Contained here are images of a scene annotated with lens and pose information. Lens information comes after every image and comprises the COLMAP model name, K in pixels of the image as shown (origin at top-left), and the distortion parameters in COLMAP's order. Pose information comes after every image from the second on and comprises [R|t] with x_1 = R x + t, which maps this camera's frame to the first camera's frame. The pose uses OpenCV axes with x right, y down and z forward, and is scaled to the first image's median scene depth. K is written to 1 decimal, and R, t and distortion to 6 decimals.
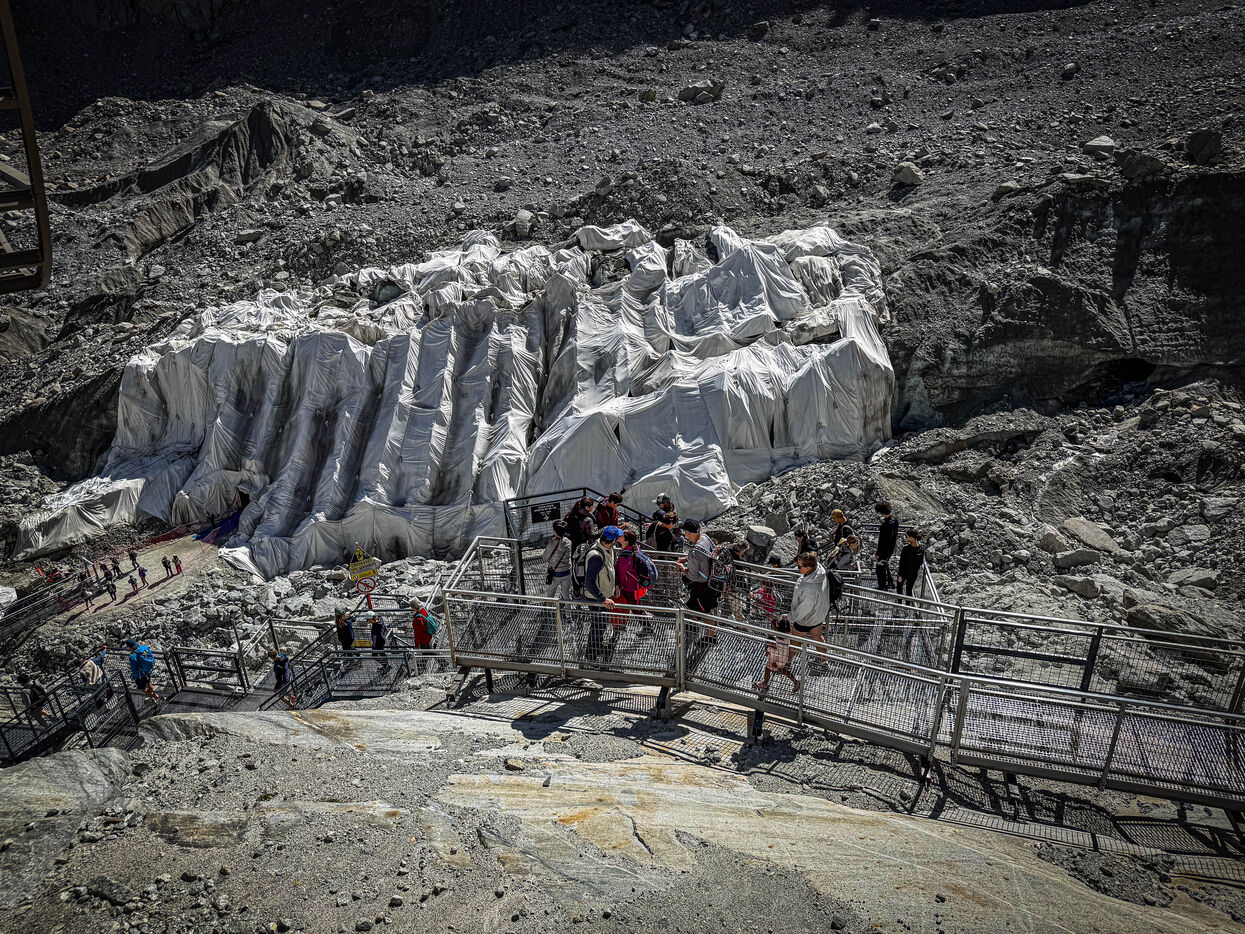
lens RADIAL K [[852.1, 0, 626.0], [0, 852.1, 471.0], [0, 0, 1]] dist [-0.018218, 0.009486]
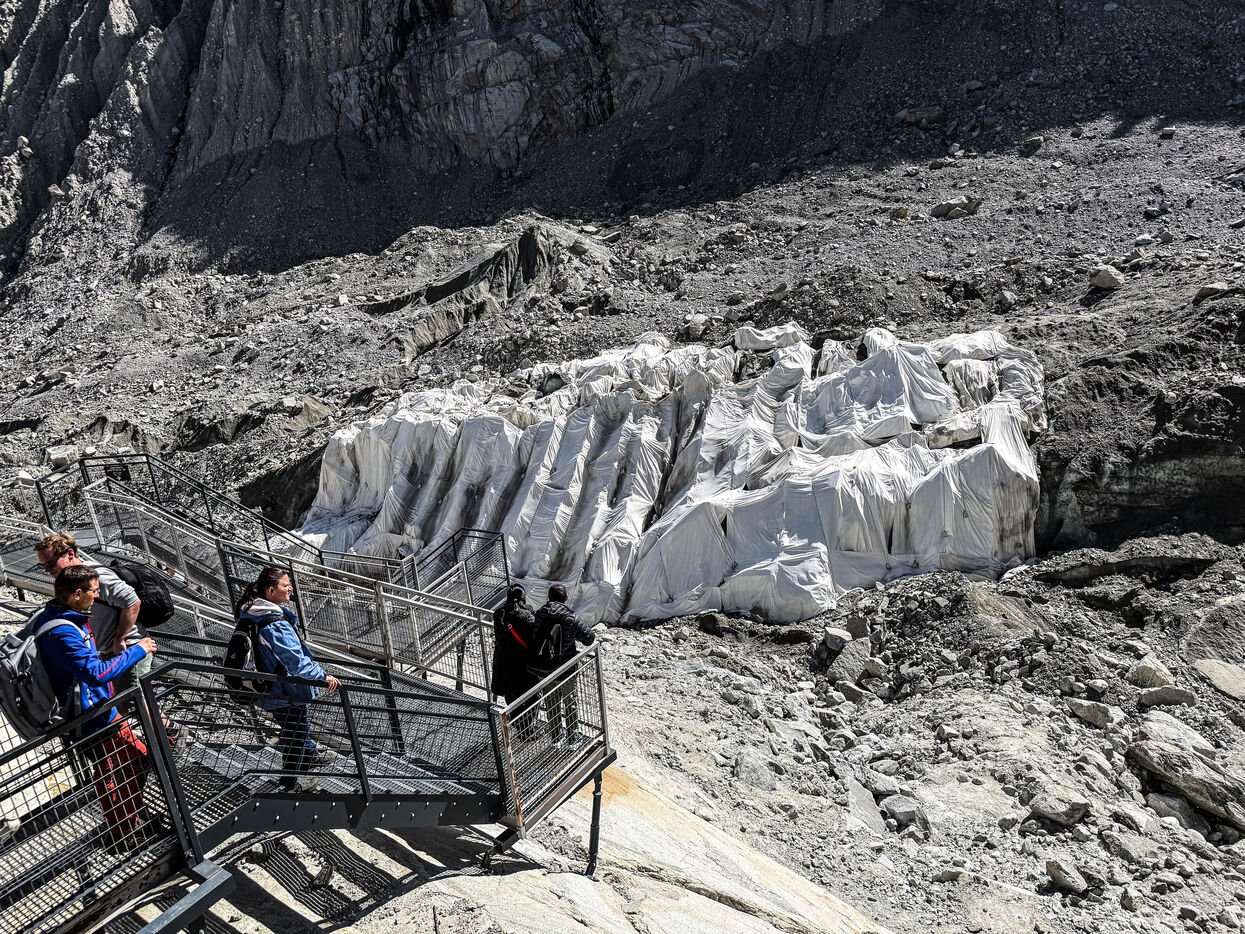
lens RADIAL K [[852.1, 0, 622.9], [0, 852.1, 489.1], [0, 0, 1]] dist [-0.018218, 0.009486]
pose [[0.954325, 0.066617, -0.291250, 0.139766], [-0.098109, 0.990642, -0.094881, 0.017455], [0.282204, 0.119121, 0.951930, 0.010773]]
